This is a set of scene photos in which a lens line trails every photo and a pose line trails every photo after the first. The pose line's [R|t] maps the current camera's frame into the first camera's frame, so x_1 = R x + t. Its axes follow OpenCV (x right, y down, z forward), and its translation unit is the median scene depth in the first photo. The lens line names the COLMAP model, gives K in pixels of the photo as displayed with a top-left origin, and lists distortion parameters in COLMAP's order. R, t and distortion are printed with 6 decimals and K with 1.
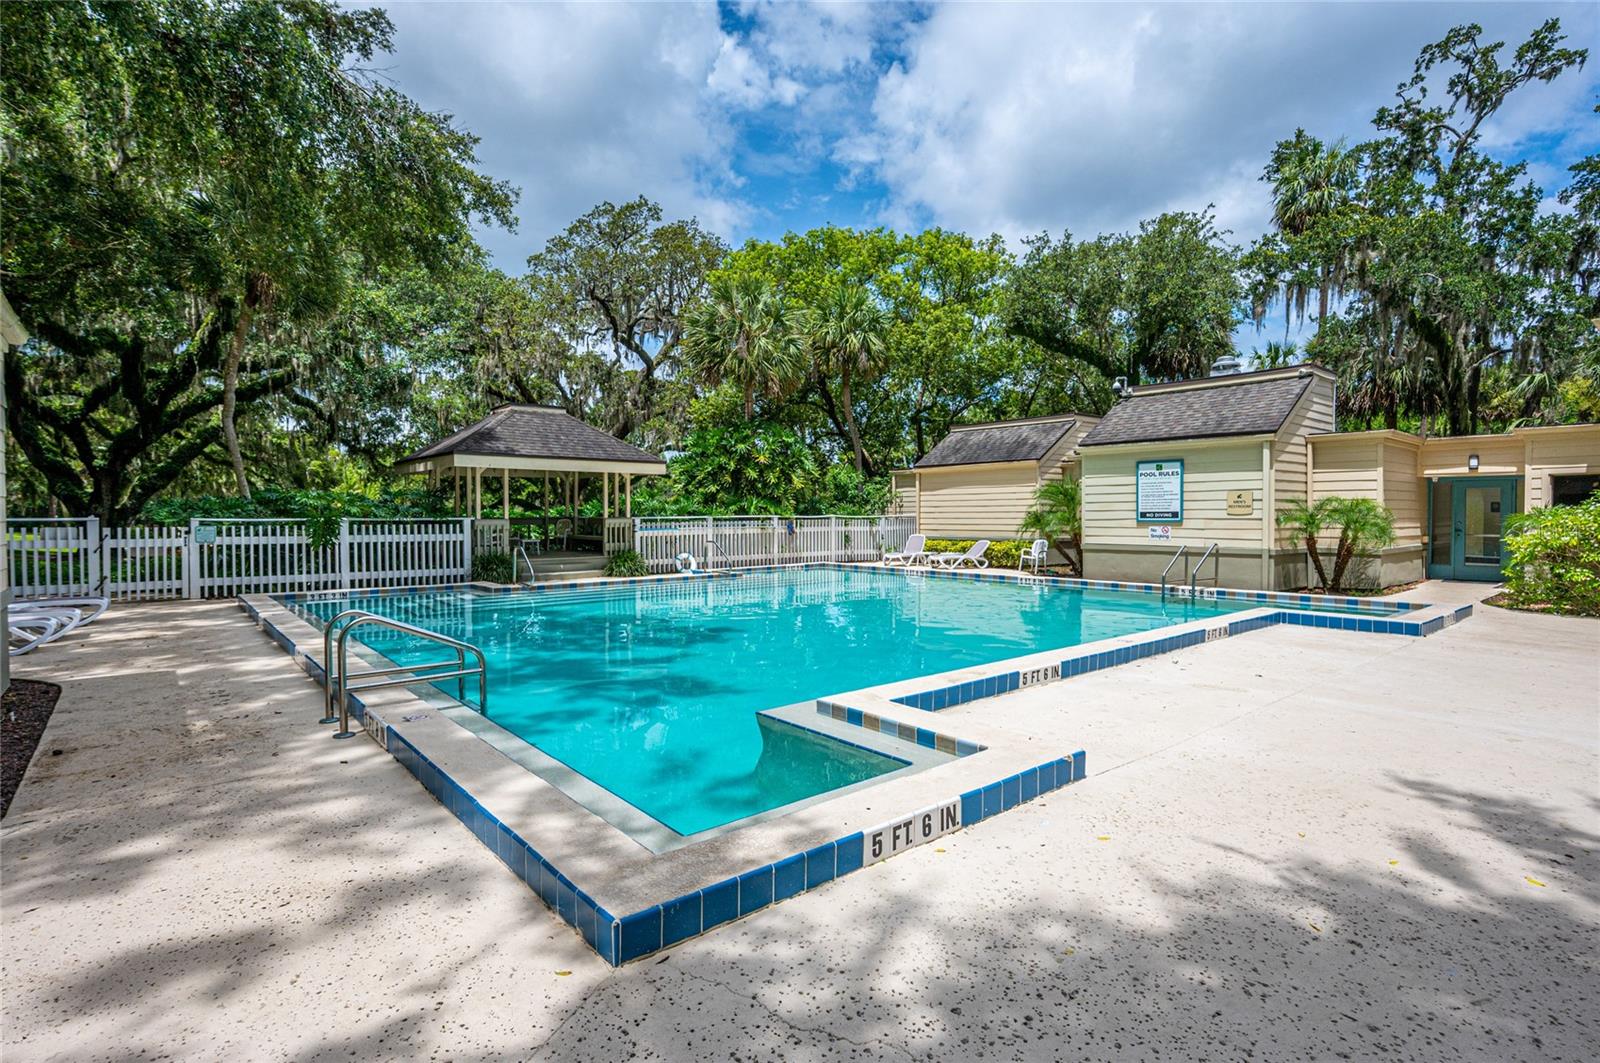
lens RADIAL K [[781.9, 0, 806.9], [0, 781.9, 524.4], [0, 0, 1]] dist [0.000734, 0.000090]
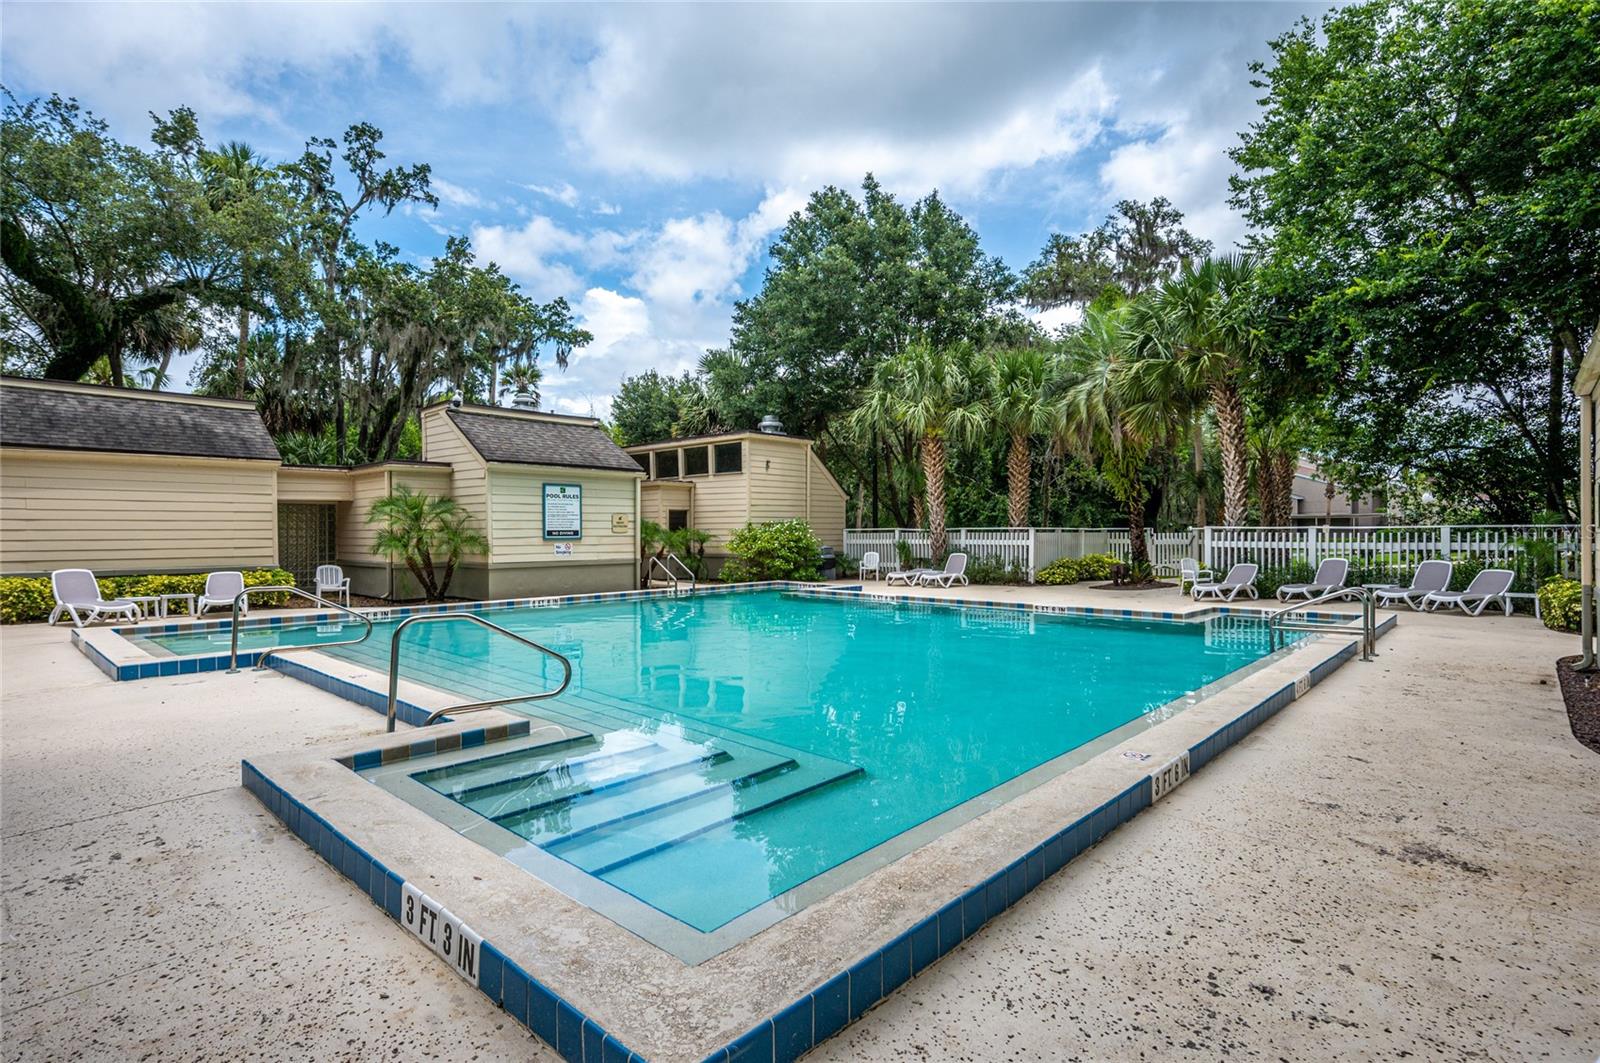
lens RADIAL K [[781.9, 0, 807.0], [0, 781.9, 534.2], [0, 0, 1]] dist [0.000734, 0.000090]
pose [[-0.131535, 0.000729, 0.991311, -0.692188], [0.018057, 0.999836, 0.001661, -0.005763], [-0.991147, 0.018119, -0.131526, 0.797556]]
